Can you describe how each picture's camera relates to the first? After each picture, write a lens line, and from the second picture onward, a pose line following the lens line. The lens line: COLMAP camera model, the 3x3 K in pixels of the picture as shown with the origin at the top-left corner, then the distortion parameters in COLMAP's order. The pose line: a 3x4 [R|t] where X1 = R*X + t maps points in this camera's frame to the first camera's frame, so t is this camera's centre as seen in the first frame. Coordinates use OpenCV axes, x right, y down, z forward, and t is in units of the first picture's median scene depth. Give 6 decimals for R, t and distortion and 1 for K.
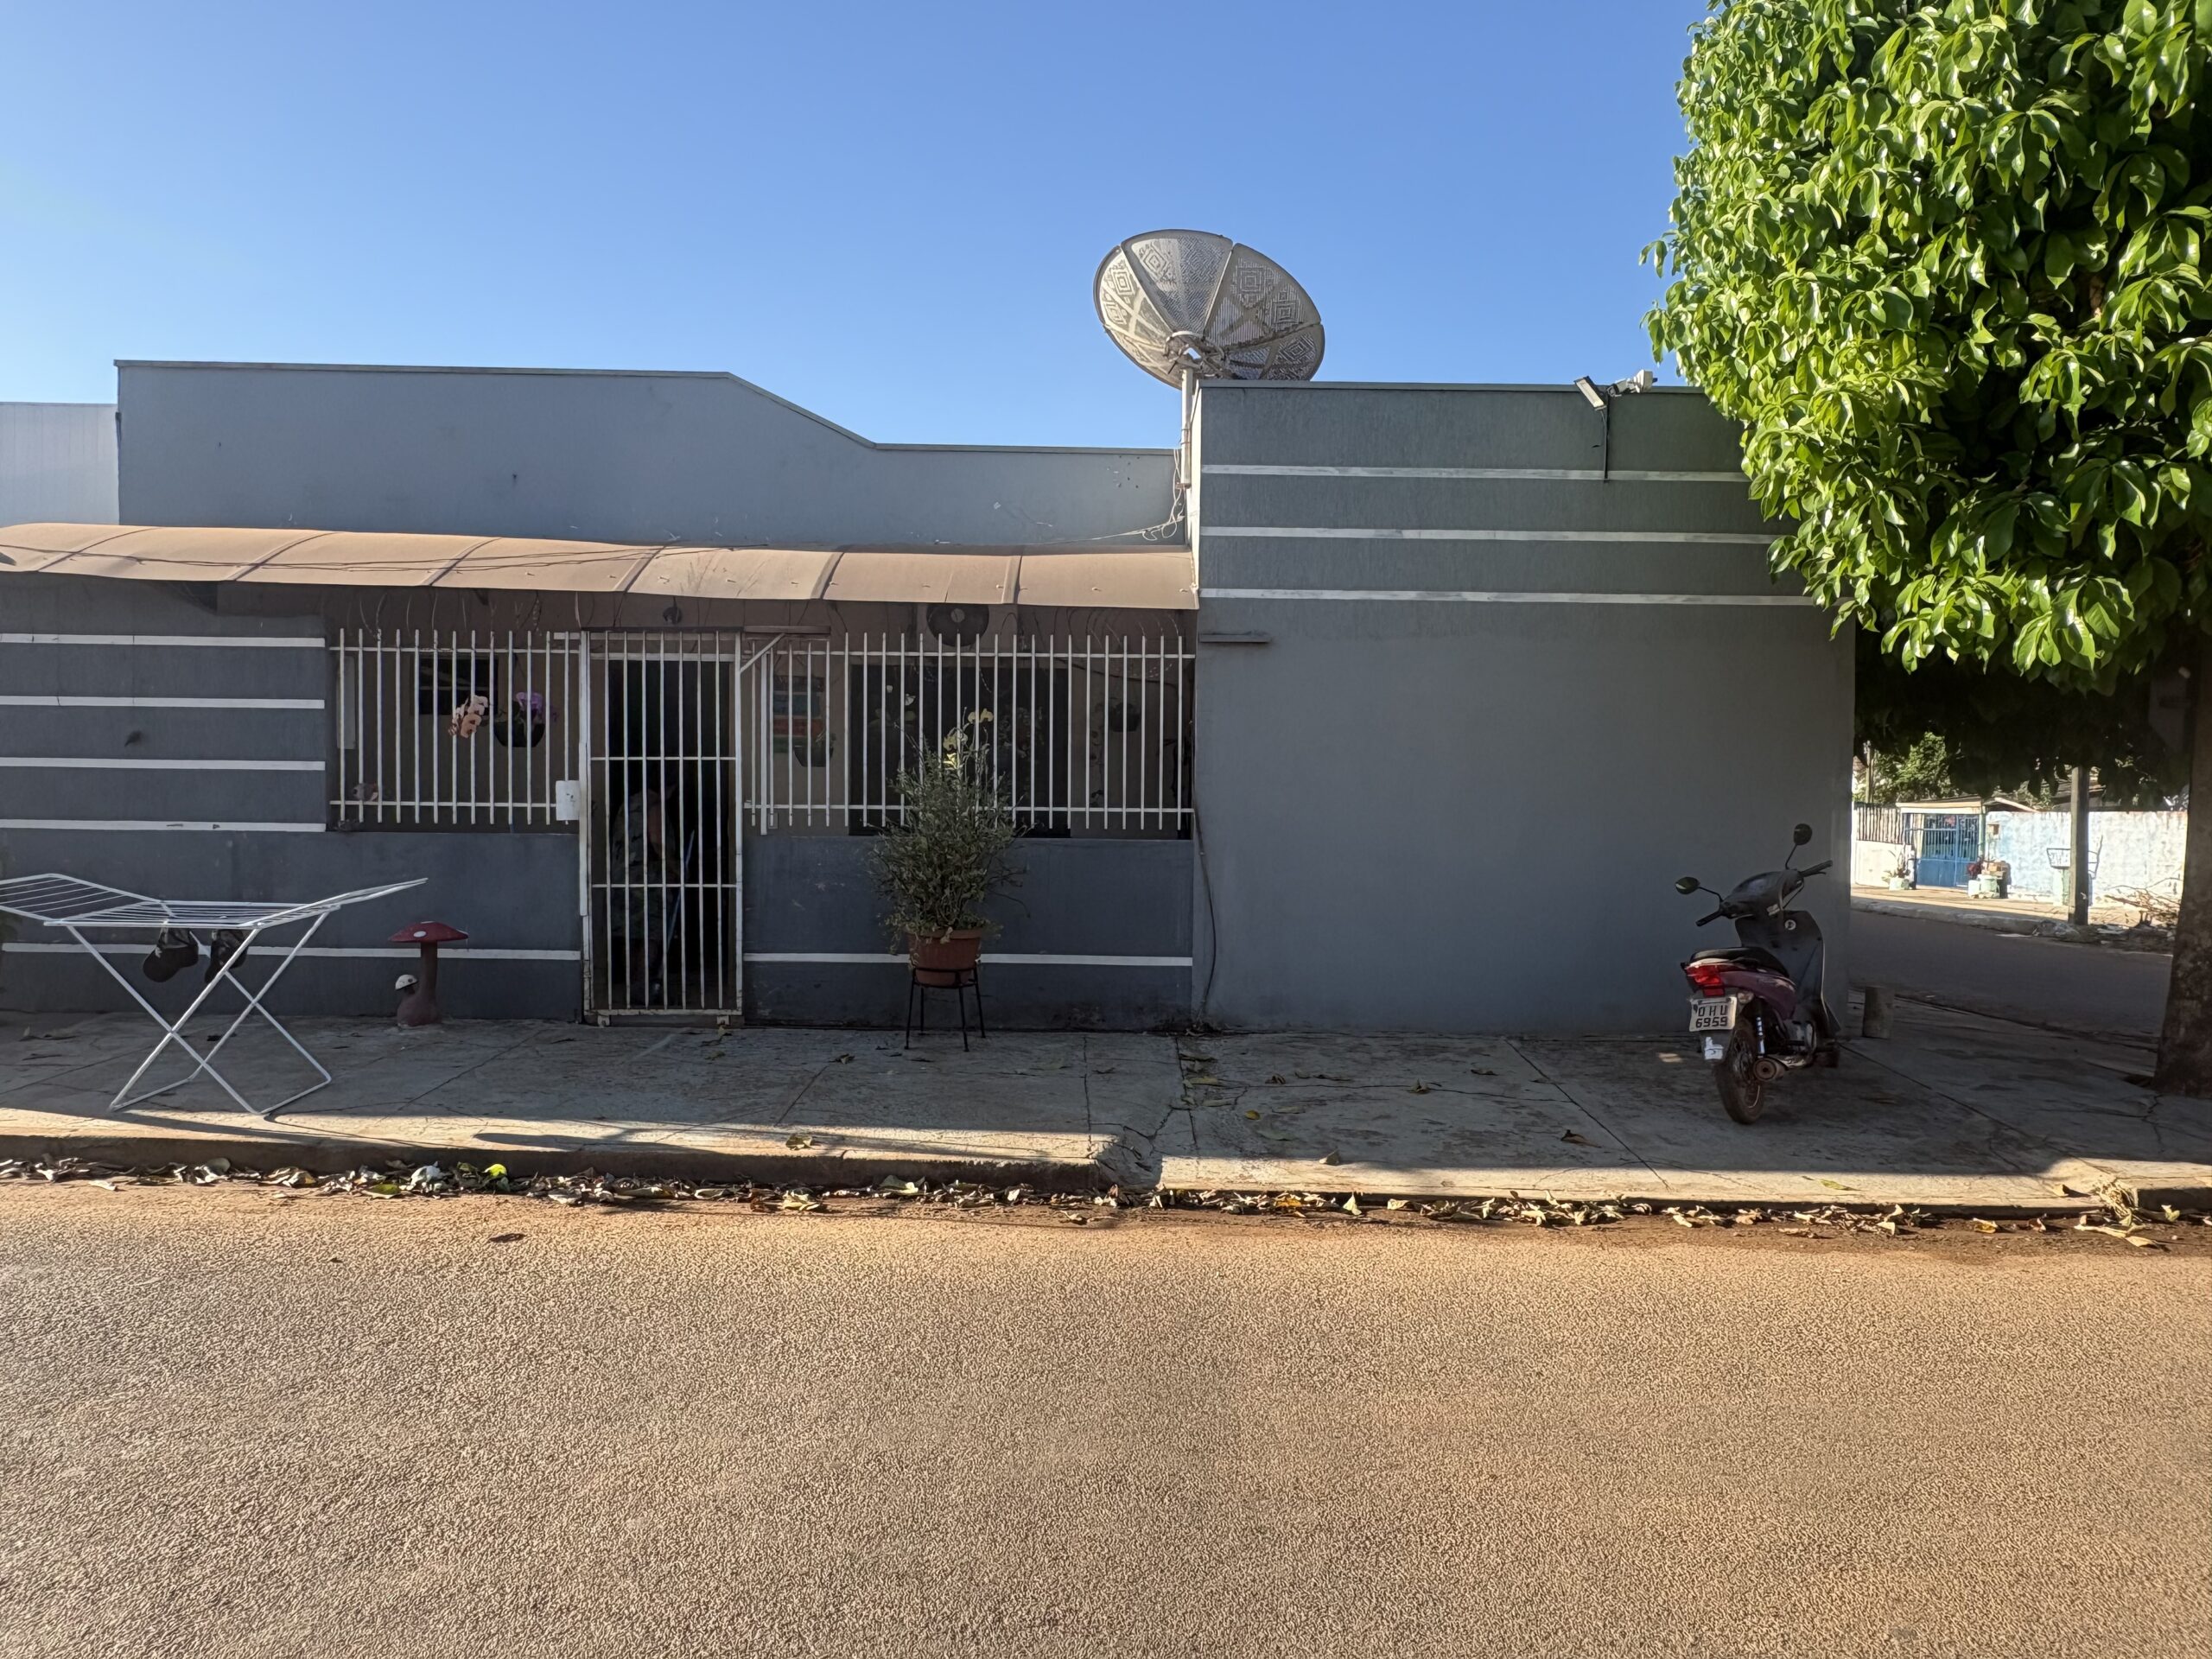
lens RADIAL K [[1693.1, 0, 1106.1], [0, 1693.1, 828.2], [0, 0, 1]] dist [-0.003266, -0.001291]
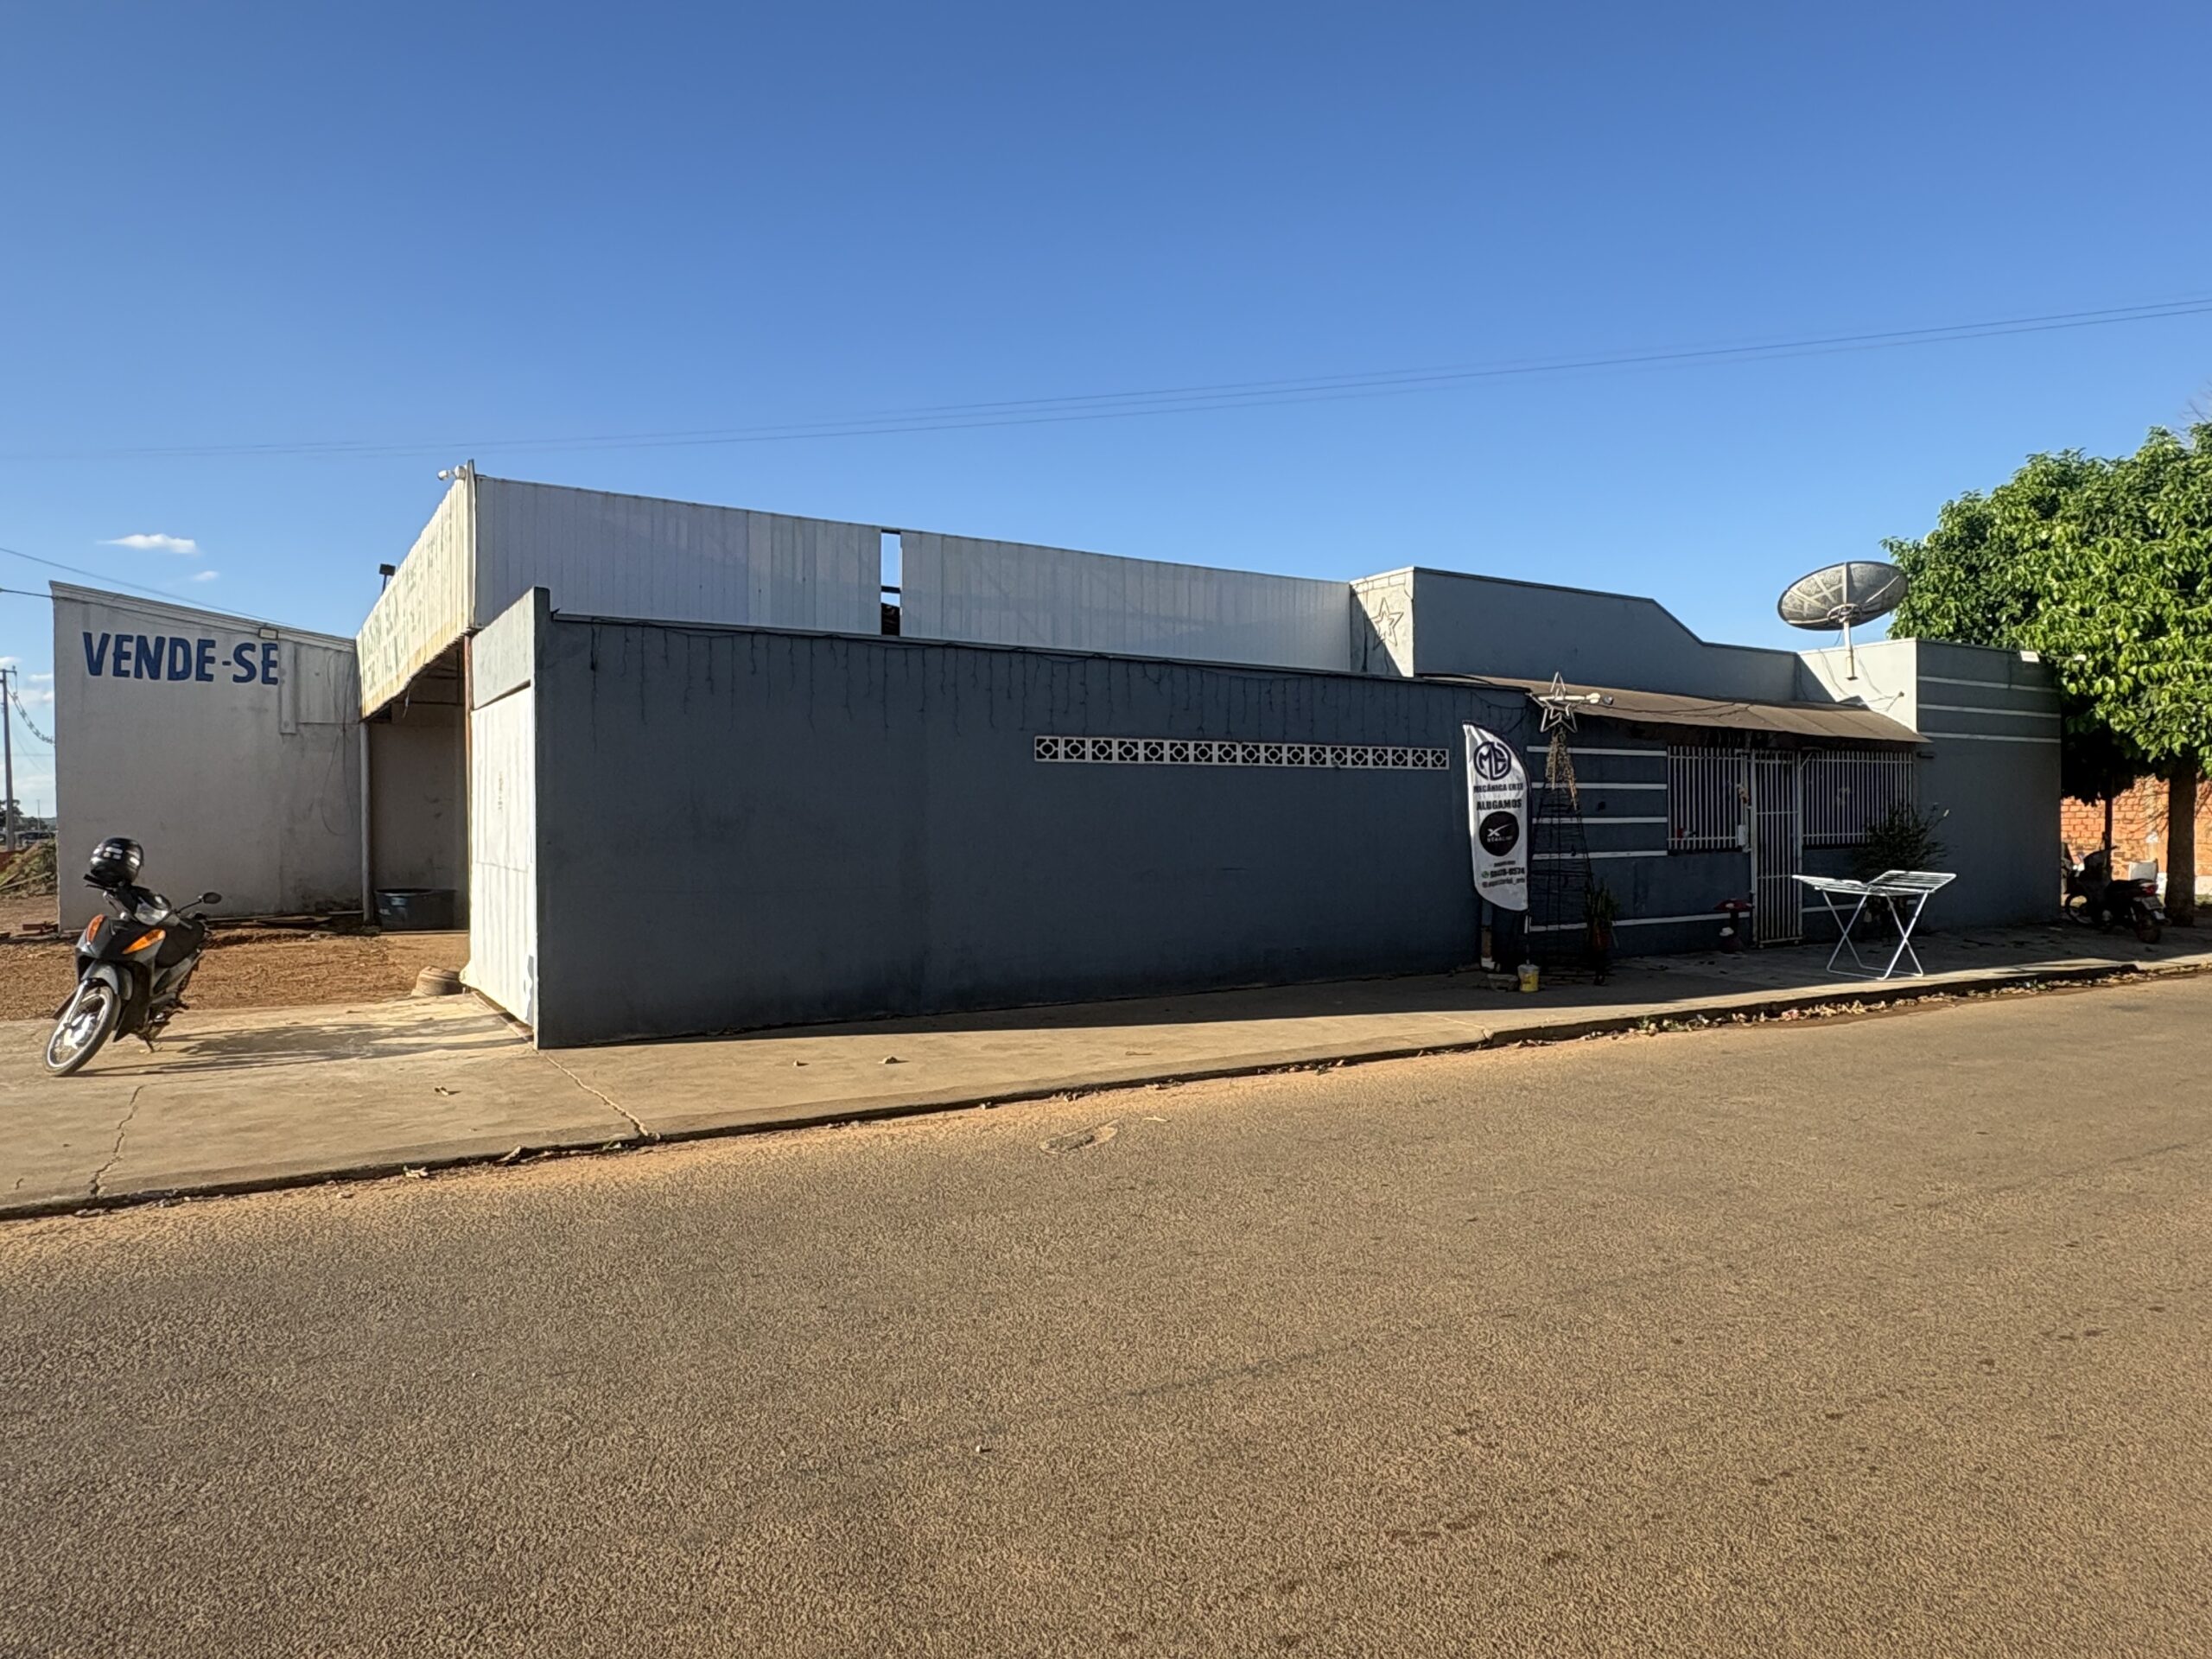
lens RADIAL K [[1349.7, 0, 1105.8], [0, 1349.7, 825.7], [0, 0, 1]] dist [0.001018, 0.000463]
pose [[0.829976, -0.026743, 0.557158, -1.800069], [0.019710, 0.999632, 0.018621, -0.069916], [-0.557451, -0.004473, 0.830198, 0.112739]]
